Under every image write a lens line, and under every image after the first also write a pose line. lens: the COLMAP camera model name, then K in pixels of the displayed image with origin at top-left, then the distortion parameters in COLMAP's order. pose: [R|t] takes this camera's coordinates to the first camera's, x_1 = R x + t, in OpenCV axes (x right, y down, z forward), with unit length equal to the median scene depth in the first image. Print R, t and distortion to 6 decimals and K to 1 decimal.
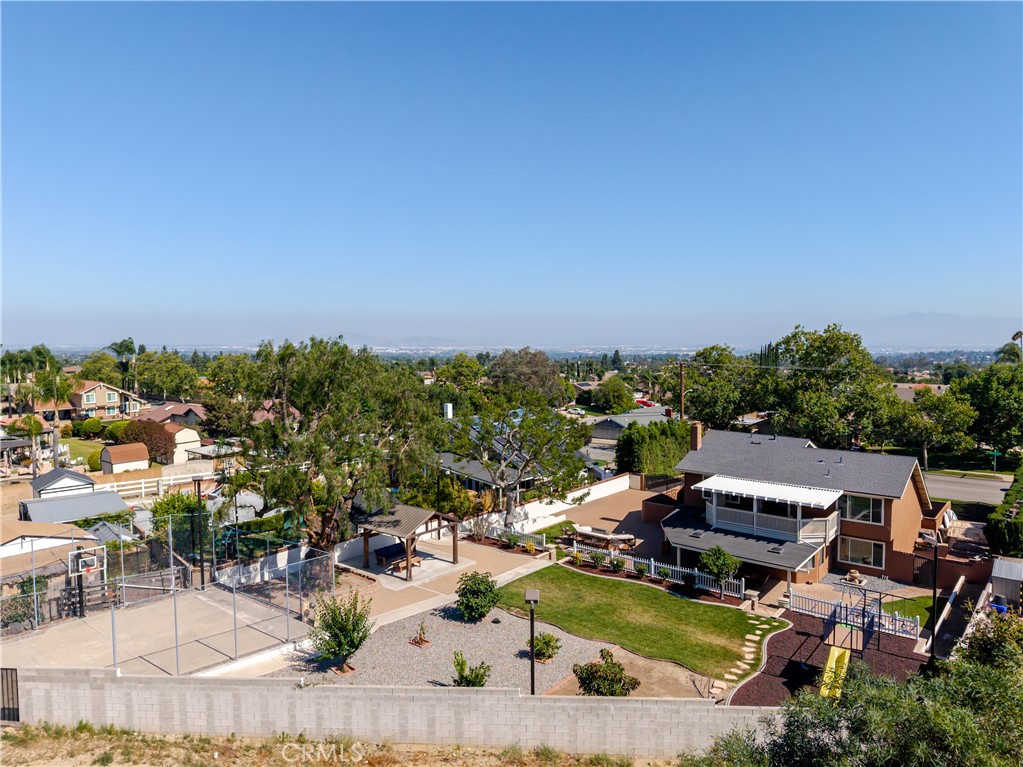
lens RADIAL K [[688.2, 0, 504.5], [0, 688.2, 394.3], [0, 0, 1]] dist [0.036460, -0.034676]
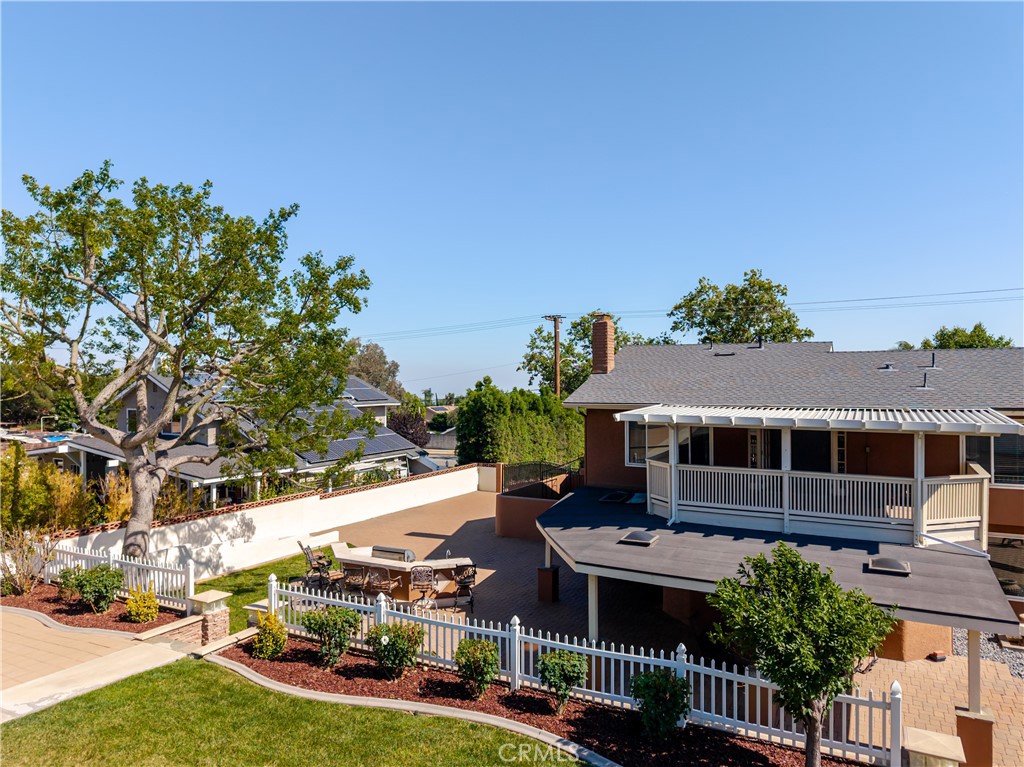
lens RADIAL K [[688.9, 0, 507.6], [0, 688.9, 386.2], [0, 0, 1]] dist [0.036460, -0.034676]
pose [[0.980328, 0.005318, 0.197302, 0.143118], [0.012024, 0.996171, -0.086597, 0.156403], [-0.197007, 0.087266, 0.976511, 0.664105]]
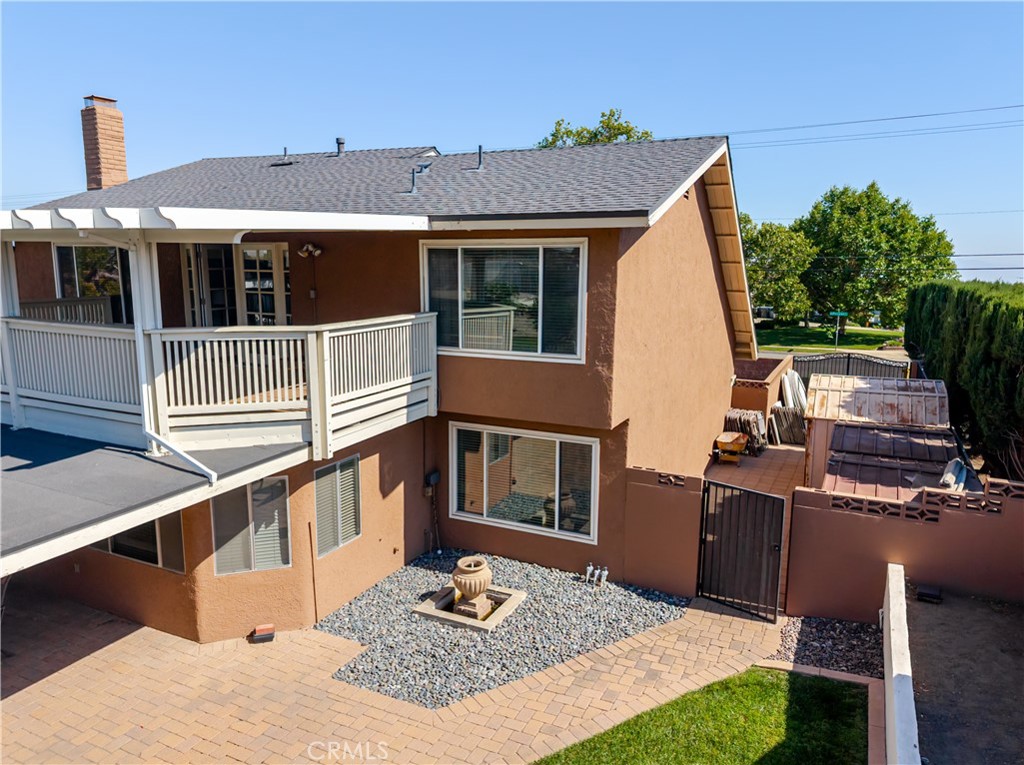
lens RADIAL K [[688.9, 0, 507.6], [0, 688.9, 393.4], [0, 0, 1]] dist [0.036460, -0.034676]
pose [[0.974294, -0.022331, 0.224169, 0.459156], [0.001008, 0.995497, 0.094785, 0.173608], [-0.225276, -0.092122, 0.969930, 0.766554]]
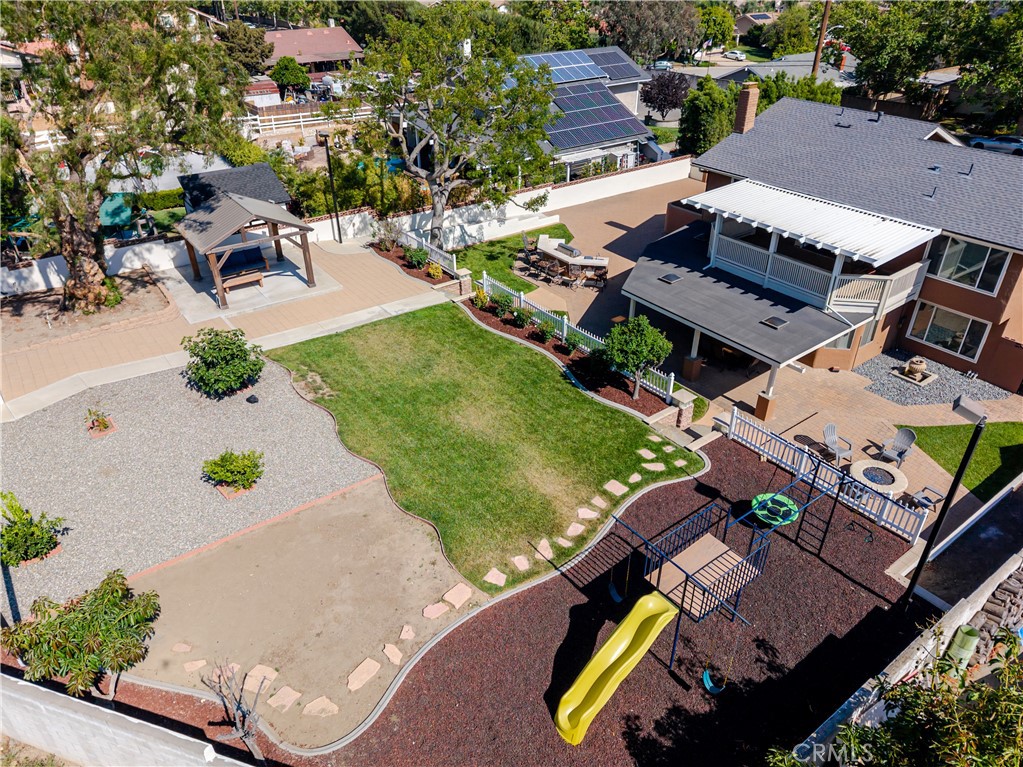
lens RADIAL K [[688.2, 0, 509.8], [0, 688.2, 384.3], [0, 0, 1]] dist [0.036460, -0.034676]
pose [[0.969935, 0.131198, -0.204972, 0.278685], [-0.022930, 0.887761, 0.459733, 0.000209], [0.242282, -0.441211, 0.864079, 0.369878]]
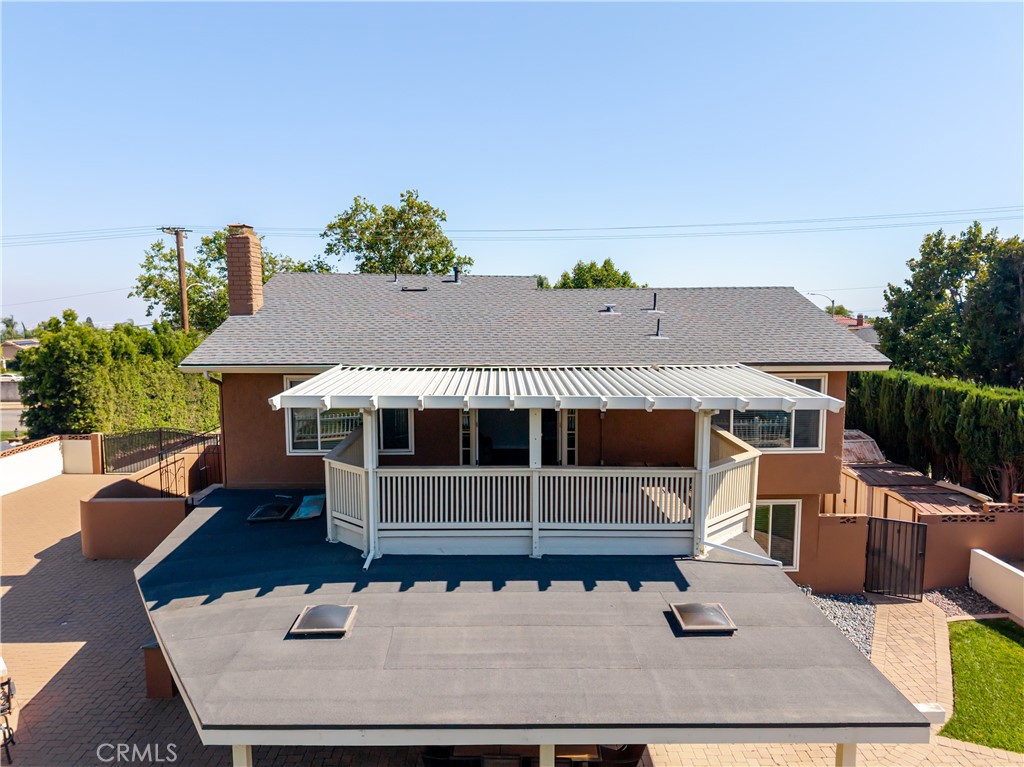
lens RADIAL K [[688.9, 0, 506.4], [0, 688.9, 389.1], [0, 0, 1]] dist [0.036460, -0.034676]
pose [[0.768286, -0.067423, 0.636546, 0.195202], [0.052958, 0.997723, 0.041760, 0.130896], [-0.637912, 0.001626, 0.770107, 0.812468]]
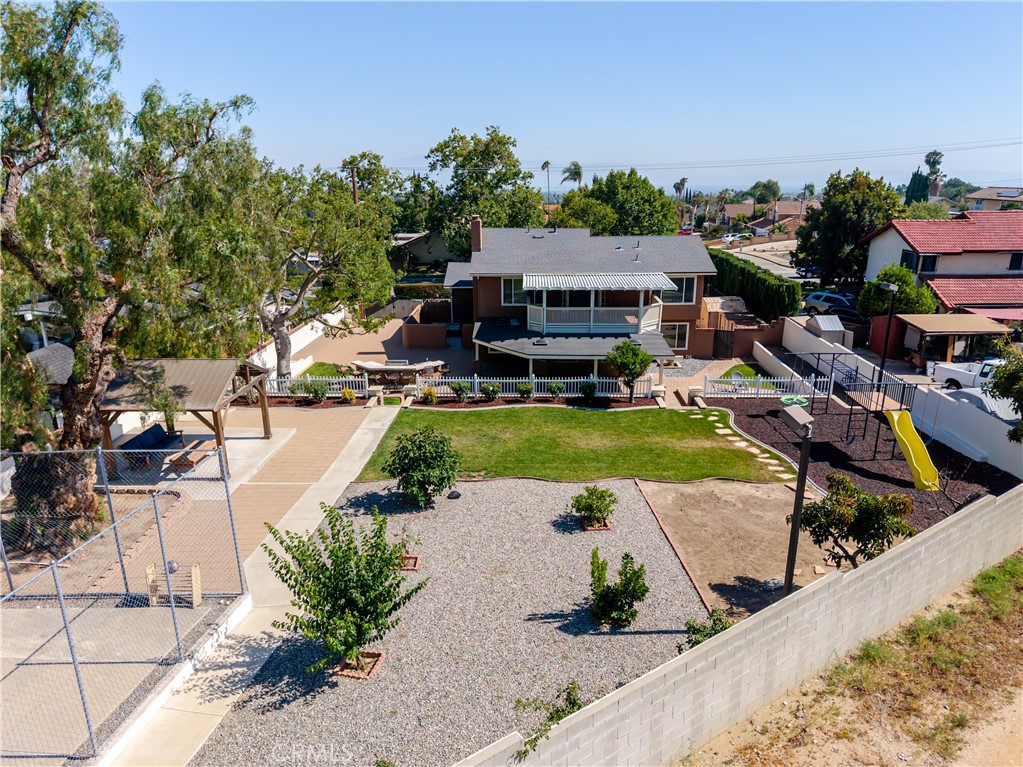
lens RADIAL K [[688.2, 0, 503.0], [0, 688.2, 388.5], [0, 0, 1]] dist [0.036460, -0.034676]
pose [[0.797393, -0.178015, 0.576606, -0.246202], [0.055426, 0.973066, 0.223764, 0.070330], [-0.600909, -0.146469, 0.785783, 0.371488]]
